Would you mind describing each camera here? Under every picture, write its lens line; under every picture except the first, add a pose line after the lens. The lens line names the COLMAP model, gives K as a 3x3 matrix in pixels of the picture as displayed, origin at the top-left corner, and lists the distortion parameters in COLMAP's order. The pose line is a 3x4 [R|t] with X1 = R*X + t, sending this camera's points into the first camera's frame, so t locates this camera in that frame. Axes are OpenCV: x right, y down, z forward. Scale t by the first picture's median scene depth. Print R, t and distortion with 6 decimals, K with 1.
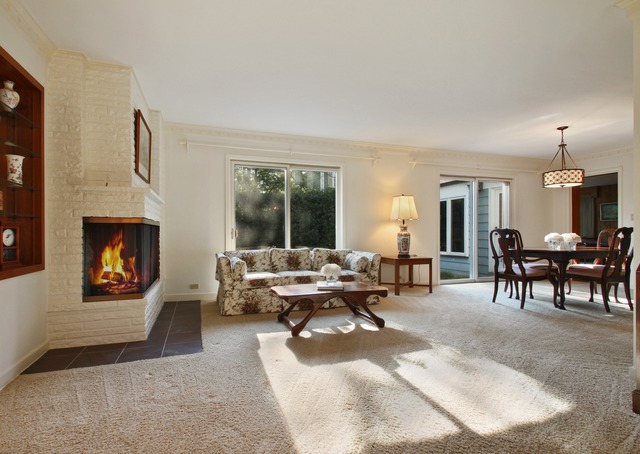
lens RADIAL K [[315.6, 0, 296.6], [0, 315.6, 230.6], [0, 0, 1]] dist [0.001465, -0.000704]
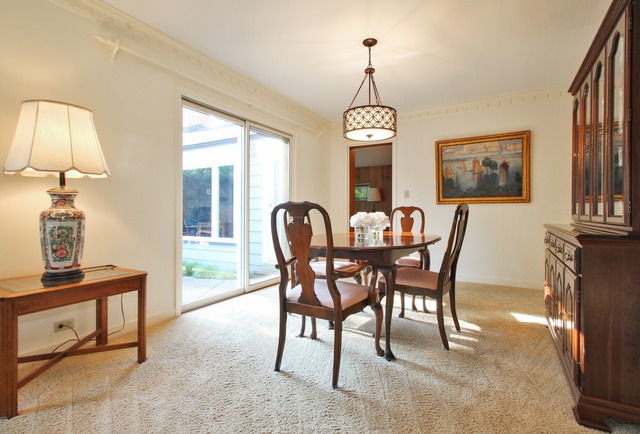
lens RADIAL K [[316.7, 0, 319.8], [0, 316.7, 213.5], [0, 0, 1]] dist [0.002566, 0.000035]
pose [[0.740065, -0.000987, 0.672534, 0.321654], [-0.007472, 0.999925, 0.009690, 0.004409], [-0.672494, -0.012197, 0.740002, 0.552050]]
